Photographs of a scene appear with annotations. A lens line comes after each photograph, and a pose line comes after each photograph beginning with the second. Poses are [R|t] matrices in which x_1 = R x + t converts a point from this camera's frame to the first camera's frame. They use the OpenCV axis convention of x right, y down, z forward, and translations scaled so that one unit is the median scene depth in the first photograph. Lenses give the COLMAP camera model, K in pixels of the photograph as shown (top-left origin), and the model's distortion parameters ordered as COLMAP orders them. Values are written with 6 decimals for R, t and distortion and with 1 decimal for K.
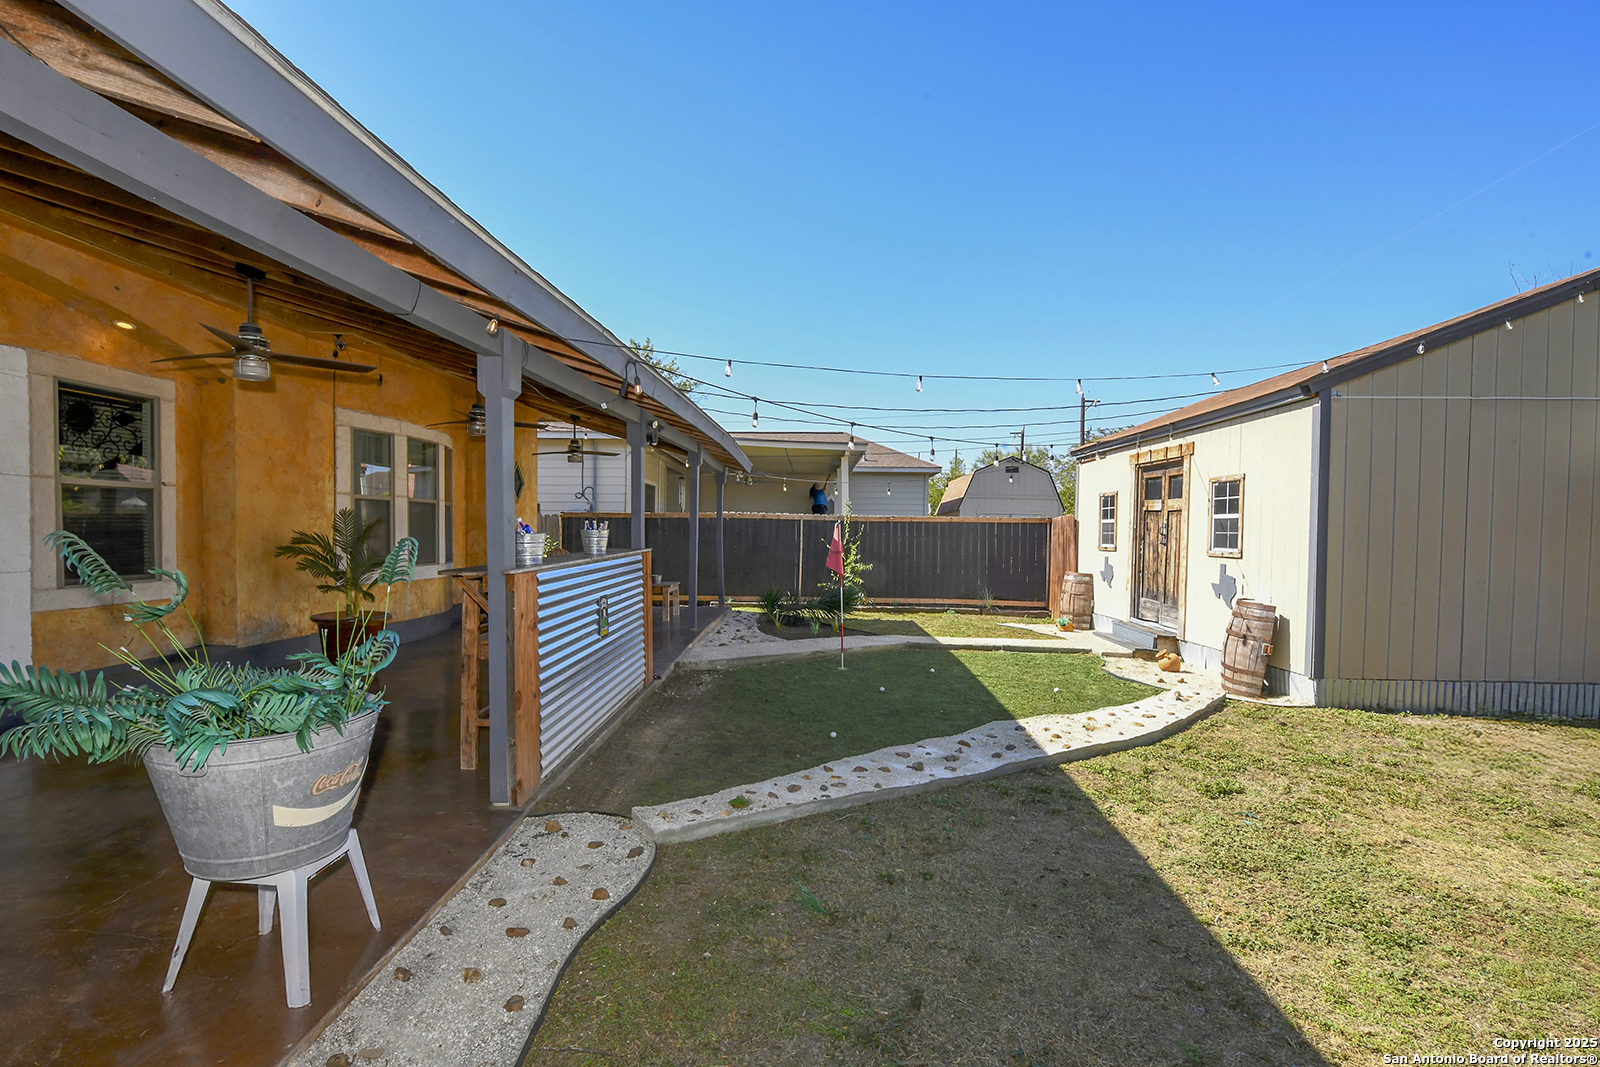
lens RADIAL K [[807.7, 0, 803.5], [0, 807.7, 555.4], [0, 0, 1]] dist [0.000586, -0.000435]
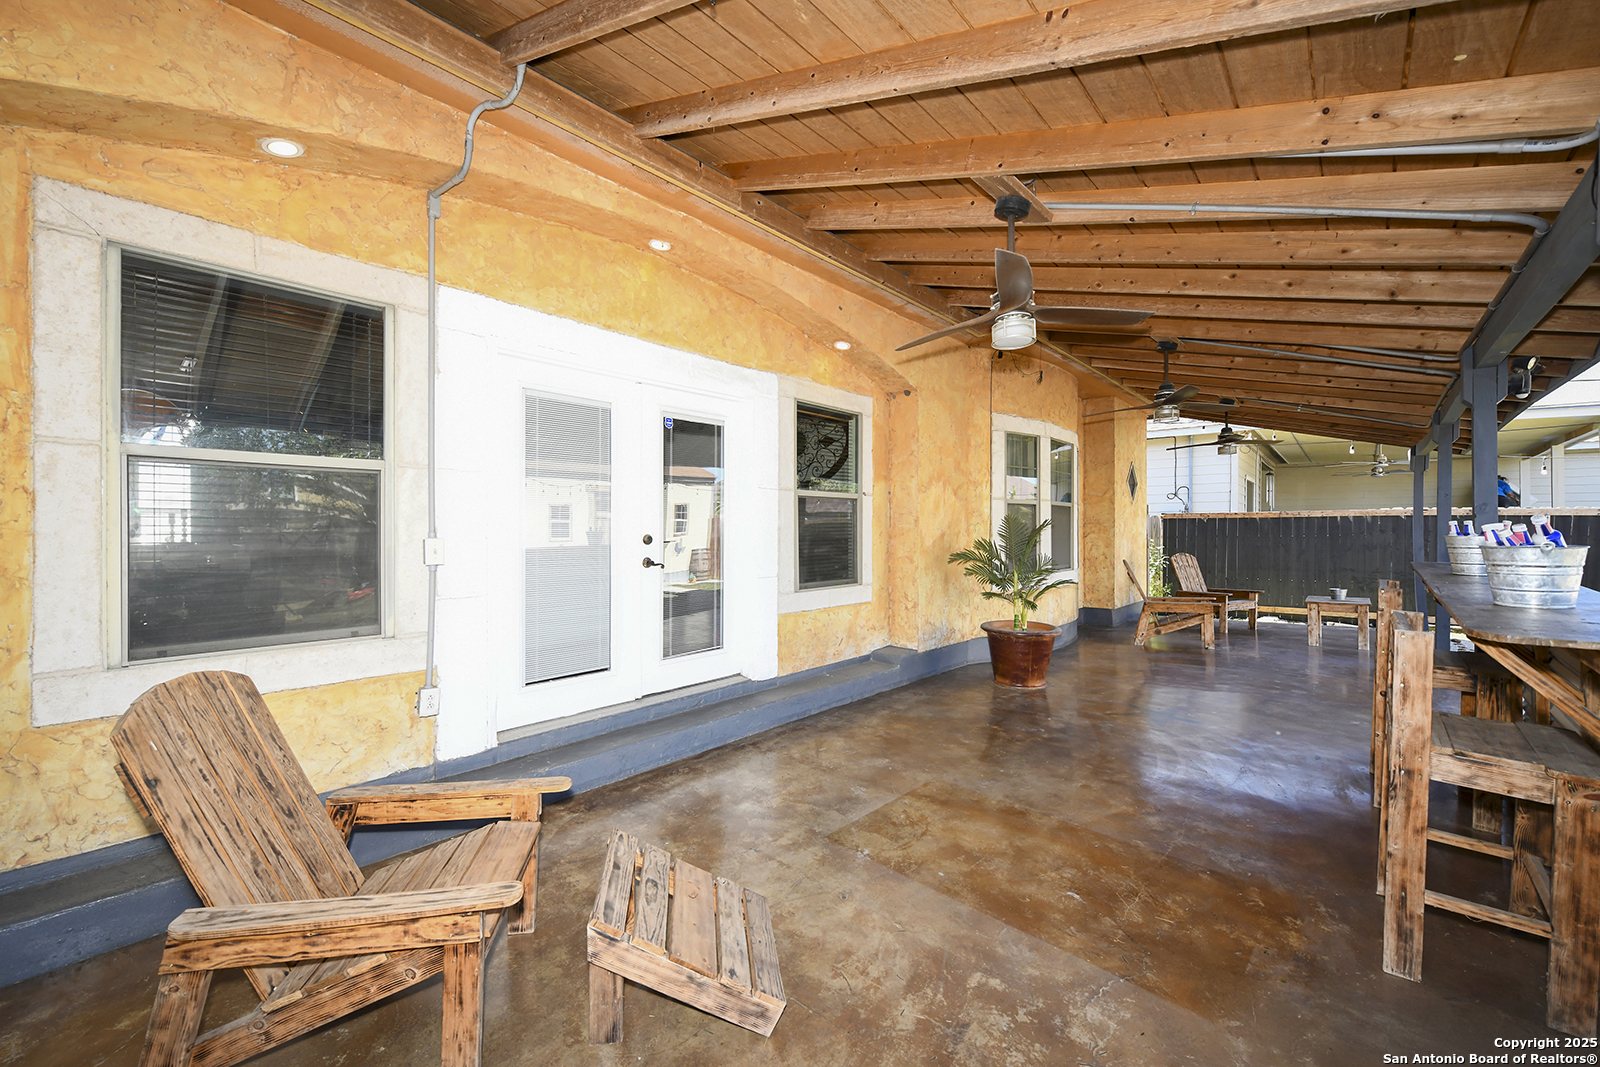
lens RADIAL K [[669.6, 0, 800.0], [0, 669.6, 533.5], [0, 0, 1]] dist [-0.000737, -0.000152]
pose [[0.777753, -0.007543, -0.628524, -0.283046], [-0.010180, 0.999646, -0.024594, -0.012799], [0.628487, 0.025526, 0.777401, 0.243922]]
